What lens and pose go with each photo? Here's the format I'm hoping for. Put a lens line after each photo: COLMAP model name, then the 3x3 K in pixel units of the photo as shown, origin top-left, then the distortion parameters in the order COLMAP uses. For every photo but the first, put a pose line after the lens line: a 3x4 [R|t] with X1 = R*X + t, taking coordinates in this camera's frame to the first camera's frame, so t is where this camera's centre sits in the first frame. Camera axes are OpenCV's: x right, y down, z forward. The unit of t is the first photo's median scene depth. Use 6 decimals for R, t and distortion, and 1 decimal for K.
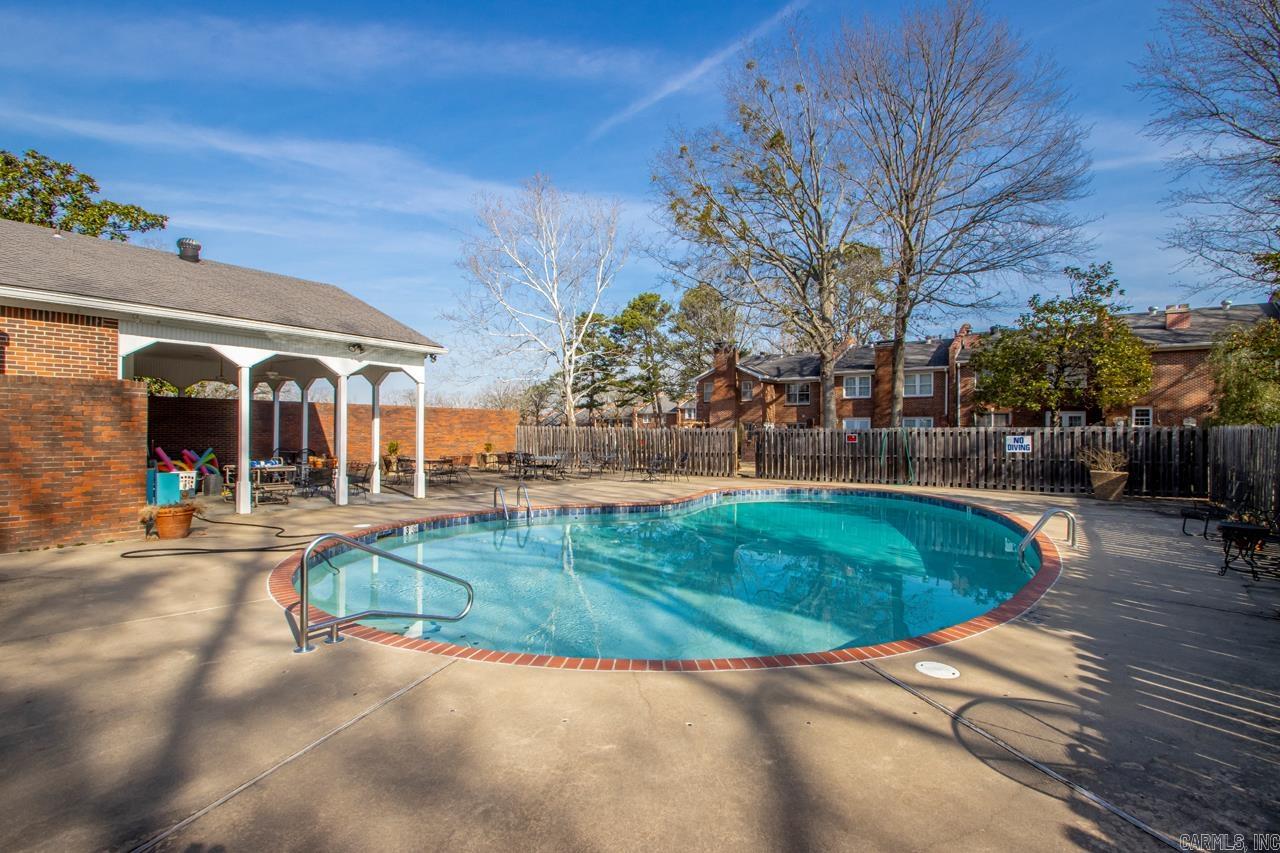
lens RADIAL K [[595.1, 0, 648.2], [0, 595.1, 429.2], [0, 0, 1]] dist [0.016525, -0.016703]
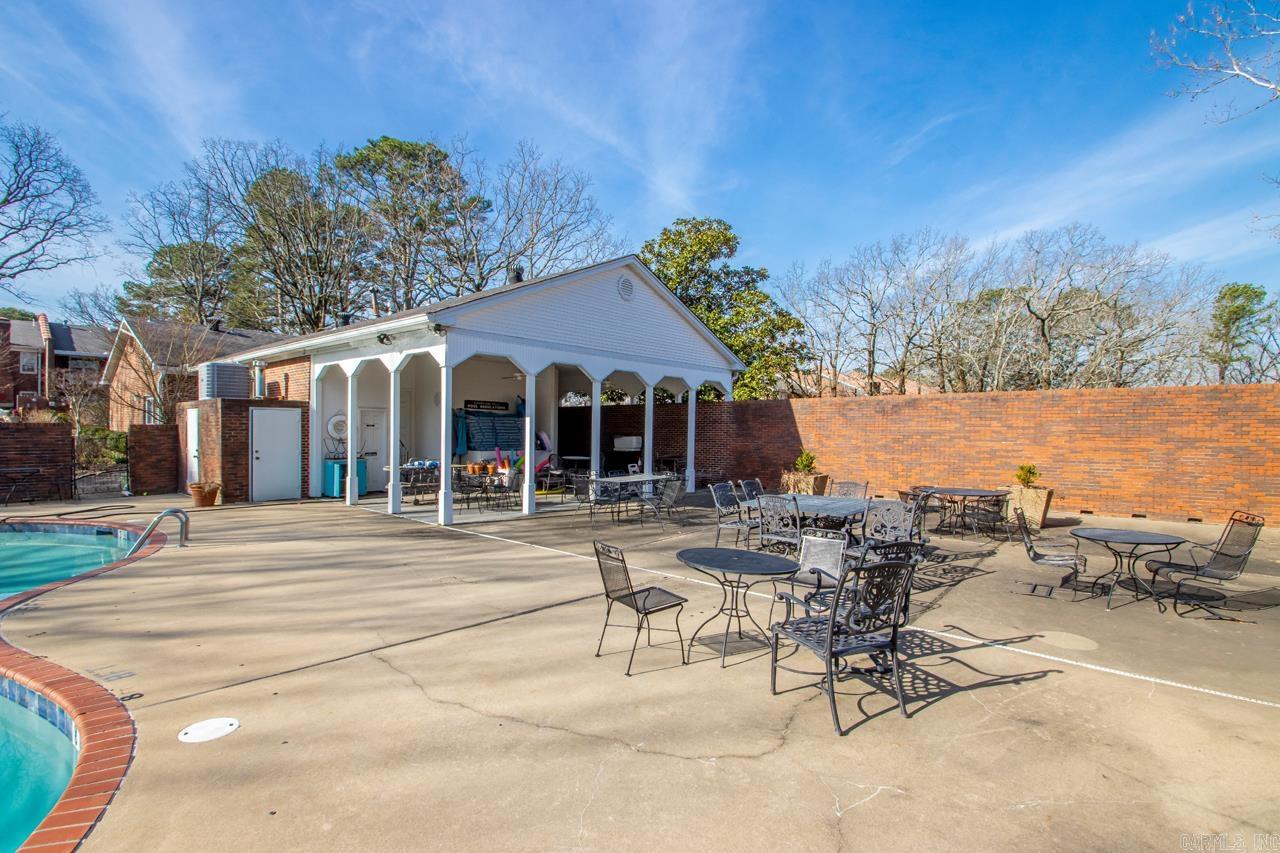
lens RADIAL K [[595.1, 0, 648.2], [0, 595.1, 429.2], [0, 0, 1]] dist [0.016525, -0.016703]
pose [[-0.082398, -0.012436, -0.996522, 0.285232], [-0.005105, 0.999914, -0.012057, 0.004930], [0.996586, 0.004094, -0.082455, 1.148129]]
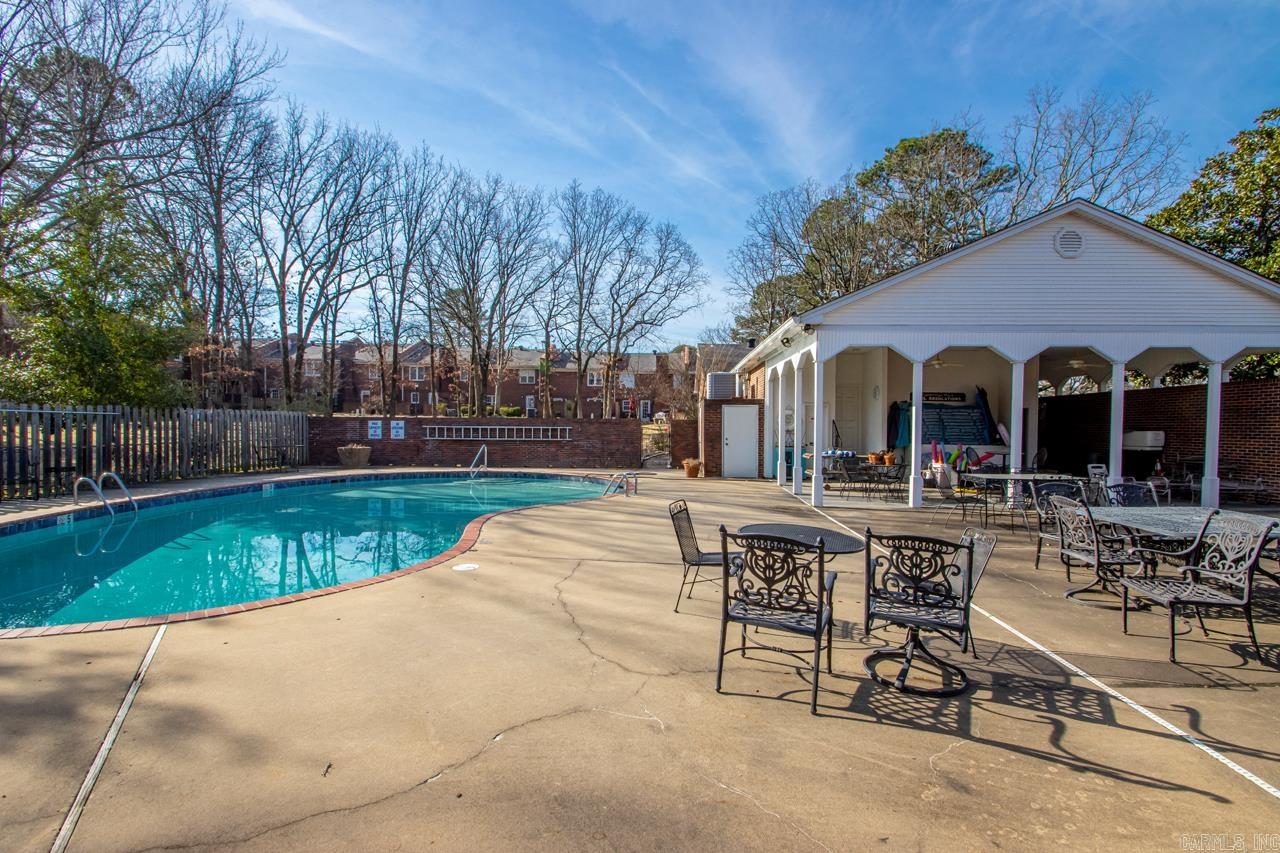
lens RADIAL K [[595.1, 0, 648.2], [0, 595.1, 429.2], [0, 0, 1]] dist [0.016525, -0.016703]
pose [[-0.833853, -0.011929, -0.551857, 0.217148], [-0.014001, 0.999902, -0.000458, 0.013326], [0.551809, 0.007345, -0.833938, 1.351161]]
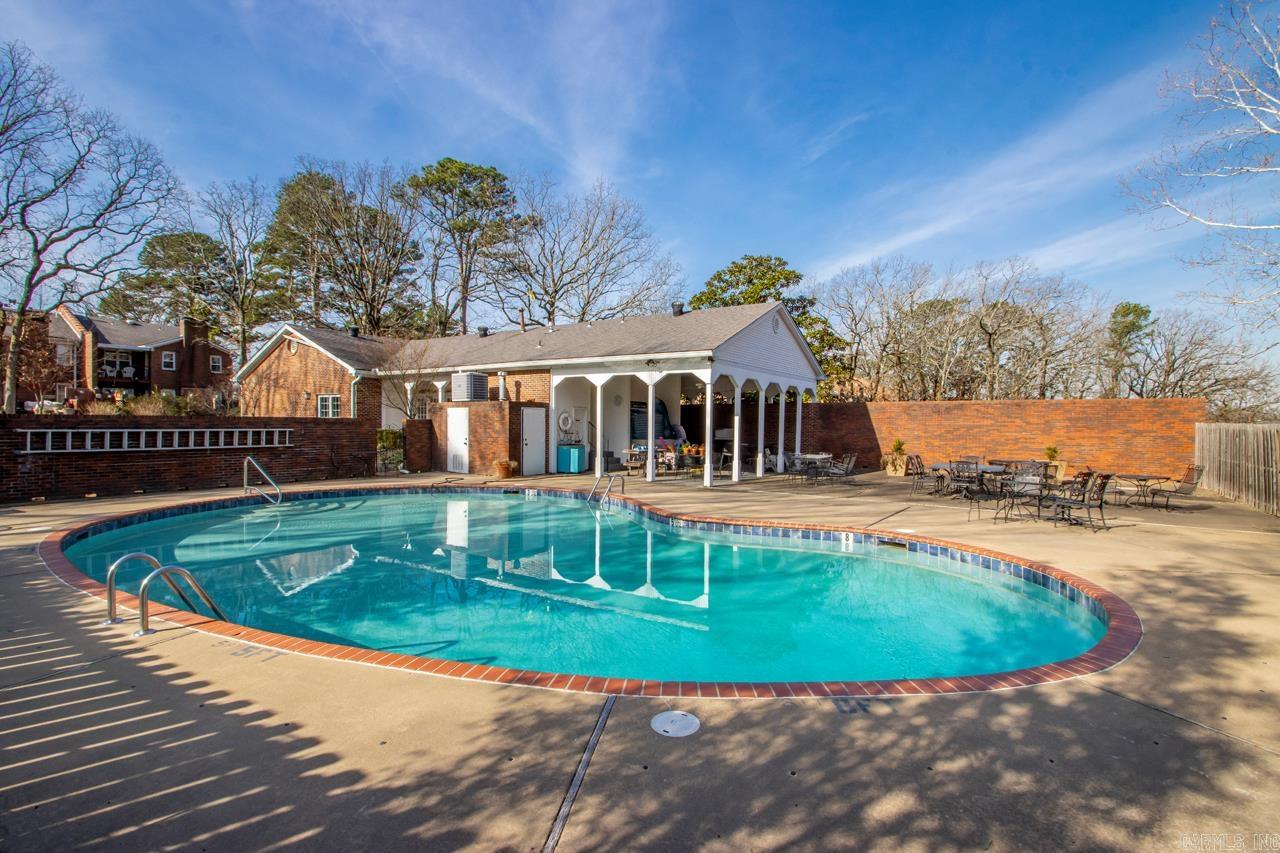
lens RADIAL K [[597.7, 0, 638.5], [0, 597.7, 447.0], [0, 0, 1]] dist [0.012740, -0.018924]
pose [[0.033670, 0.031835, -0.998926, 0.646719], [-0.006315, 0.999479, 0.031640, 0.005263], [0.999413, 0.005243, 0.033853, 0.728196]]
